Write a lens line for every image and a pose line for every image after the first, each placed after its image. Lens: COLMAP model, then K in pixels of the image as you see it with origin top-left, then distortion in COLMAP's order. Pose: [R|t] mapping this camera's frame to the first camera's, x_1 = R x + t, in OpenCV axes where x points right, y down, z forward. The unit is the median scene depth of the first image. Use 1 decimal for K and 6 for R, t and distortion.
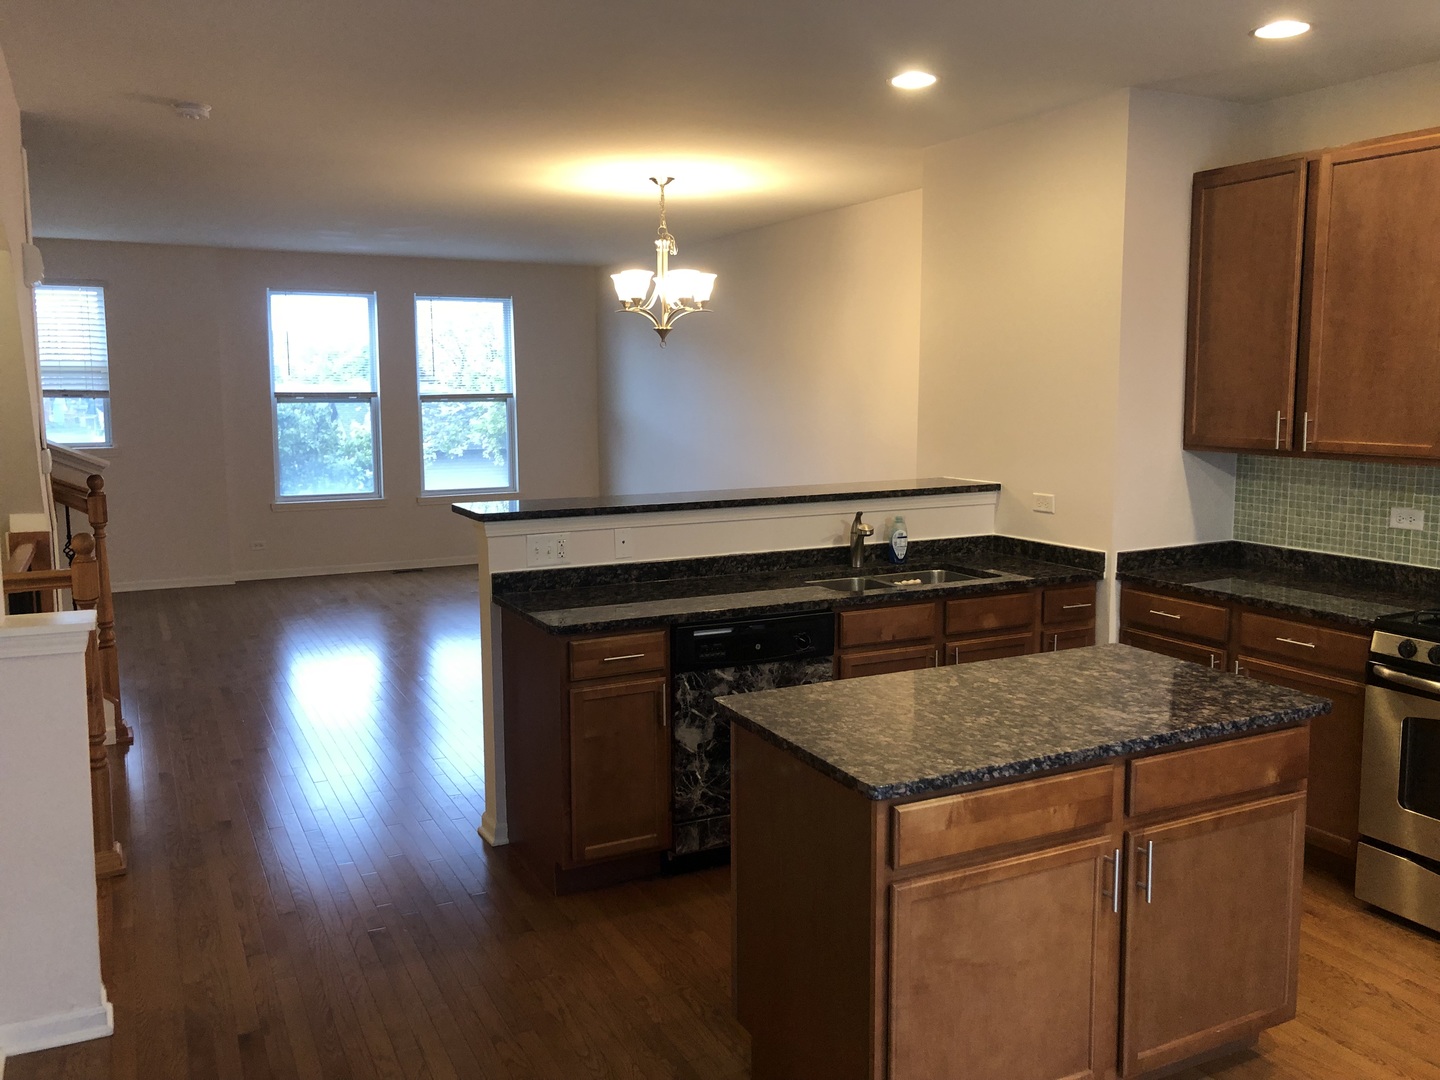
lens RADIAL K [[1165.1, 0, 700.1], [0, 1165.1, 504.1], [0, 0, 1]] dist [0.028528, -0.019011]
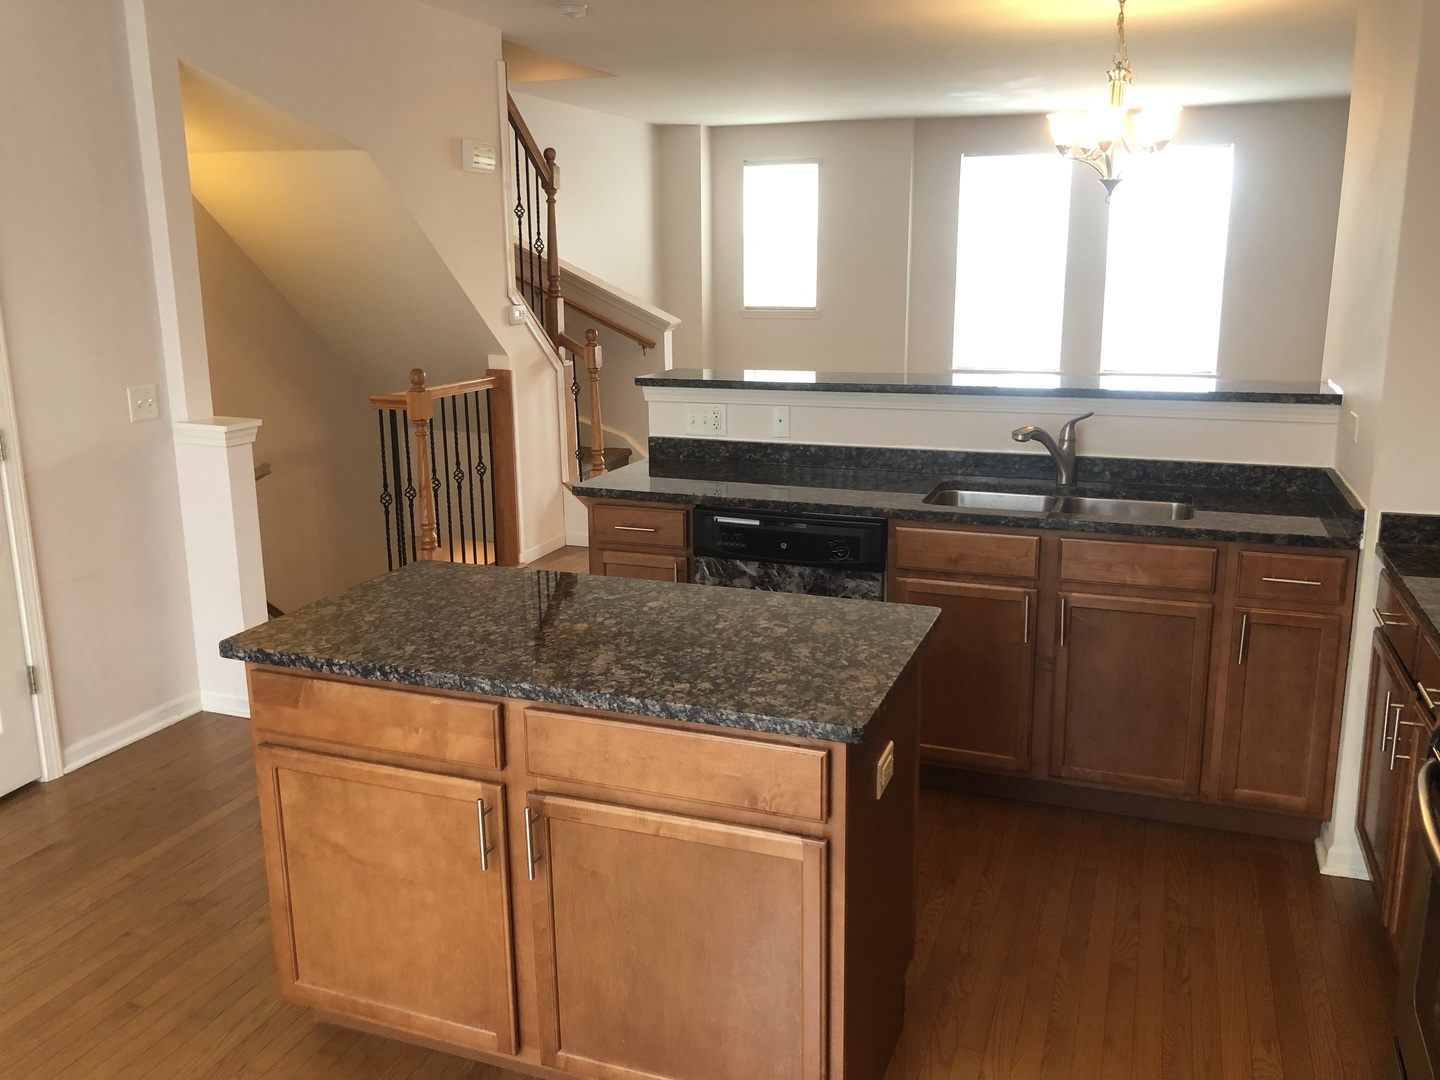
lens RADIAL K [[1166.0, 0, 719.7], [0, 1166.0, 499.5], [0, 0, 1]] dist [0.036927, -0.003111]
pose [[0.683188, 0.144363, -0.715831, 0.666588], [-0.068628, 0.988619, 0.133878, -0.031450], [0.727011, -0.042338, 0.685320, 0.344777]]
